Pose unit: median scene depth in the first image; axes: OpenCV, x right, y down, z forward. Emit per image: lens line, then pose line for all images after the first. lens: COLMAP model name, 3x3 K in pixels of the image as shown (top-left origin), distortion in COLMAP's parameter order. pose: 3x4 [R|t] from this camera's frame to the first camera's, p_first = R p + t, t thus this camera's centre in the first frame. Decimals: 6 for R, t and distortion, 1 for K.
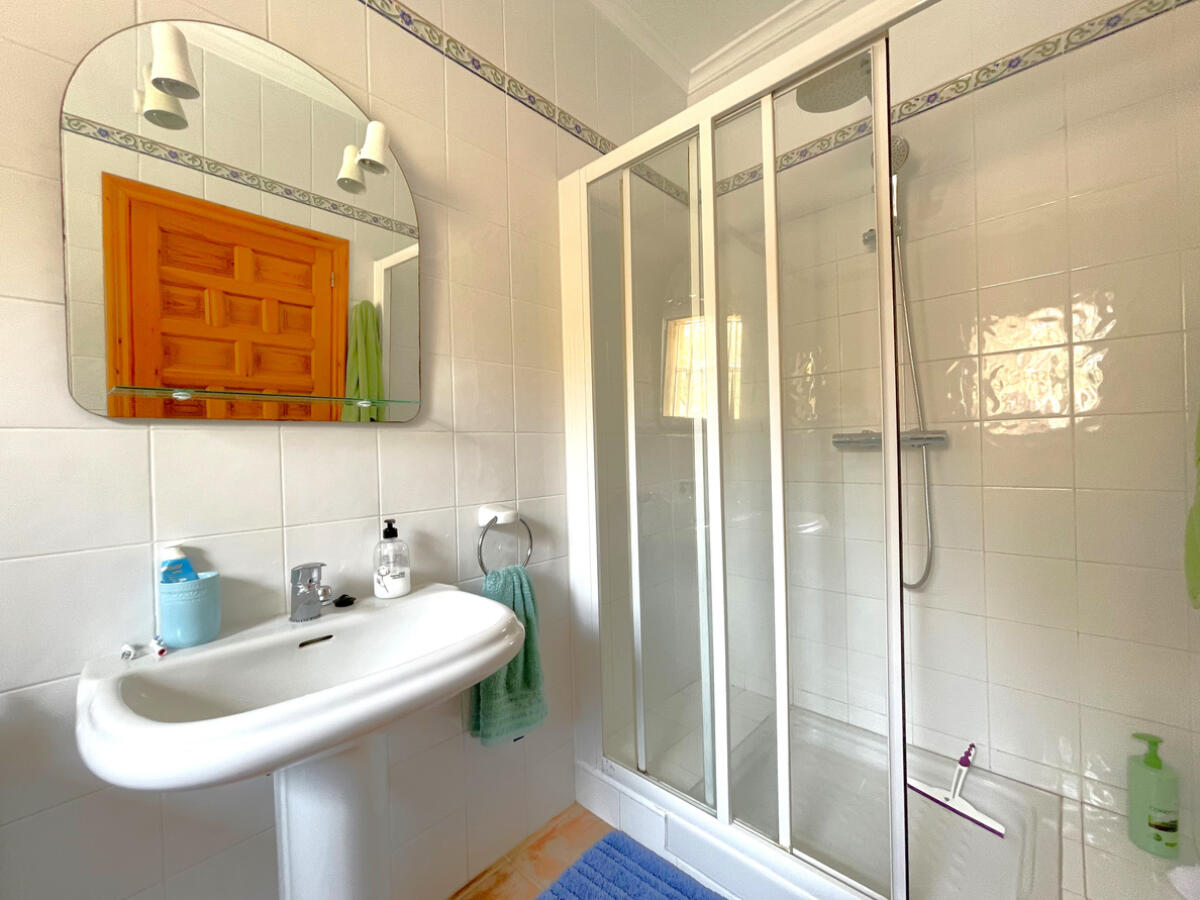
lens RADIAL K [[484.3, 0, 600.0], [0, 484.3, 450.0], [0, 0, 1]] dist [0.000966, 0.000113]
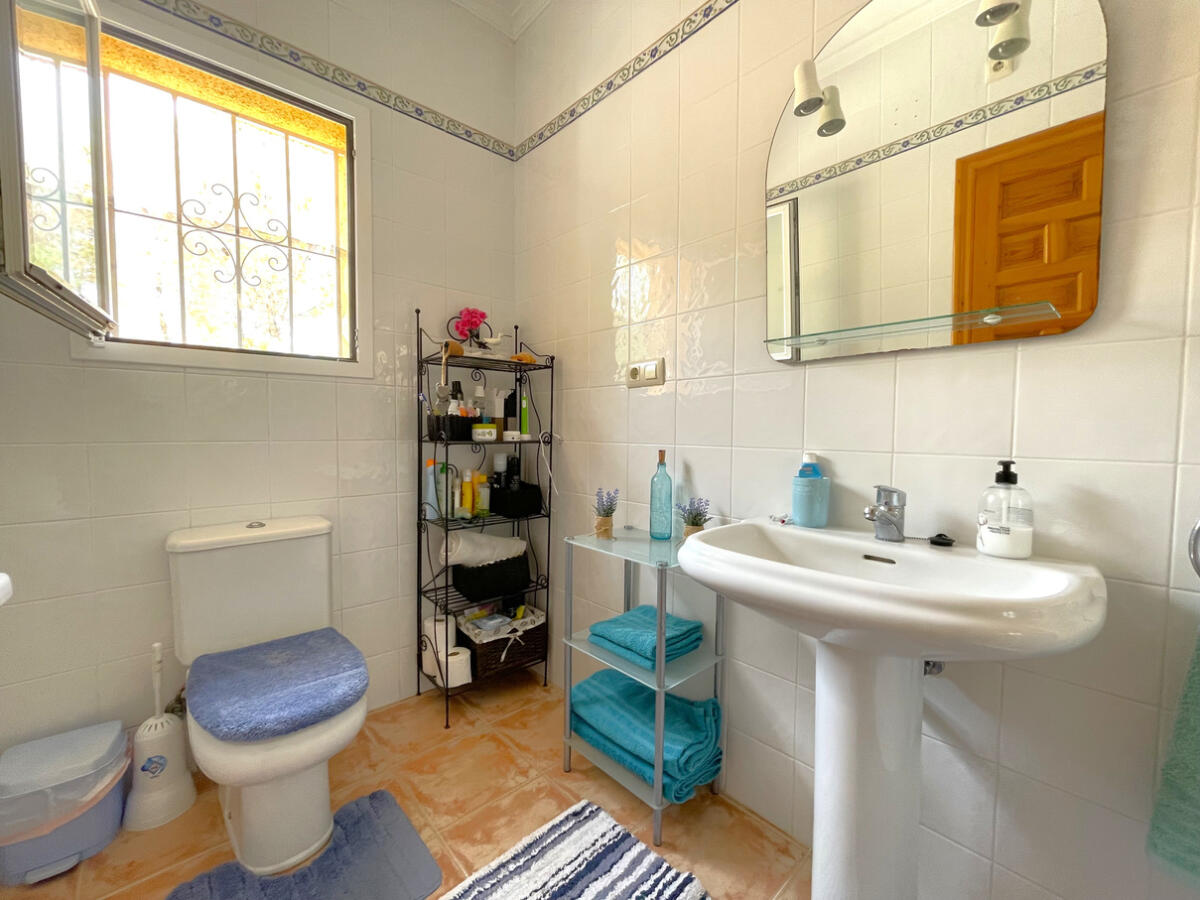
lens RADIAL K [[484.3, 0, 600.0], [0, 484.3, 450.0], [0, 0, 1]] dist [0.000966, 0.000113]
pose [[-0.075951, 0.068256, -0.994773, 0.343928], [-0.002826, 0.997636, 0.068668, 0.063299], [0.997108, 0.008027, -0.075579, 0.339709]]
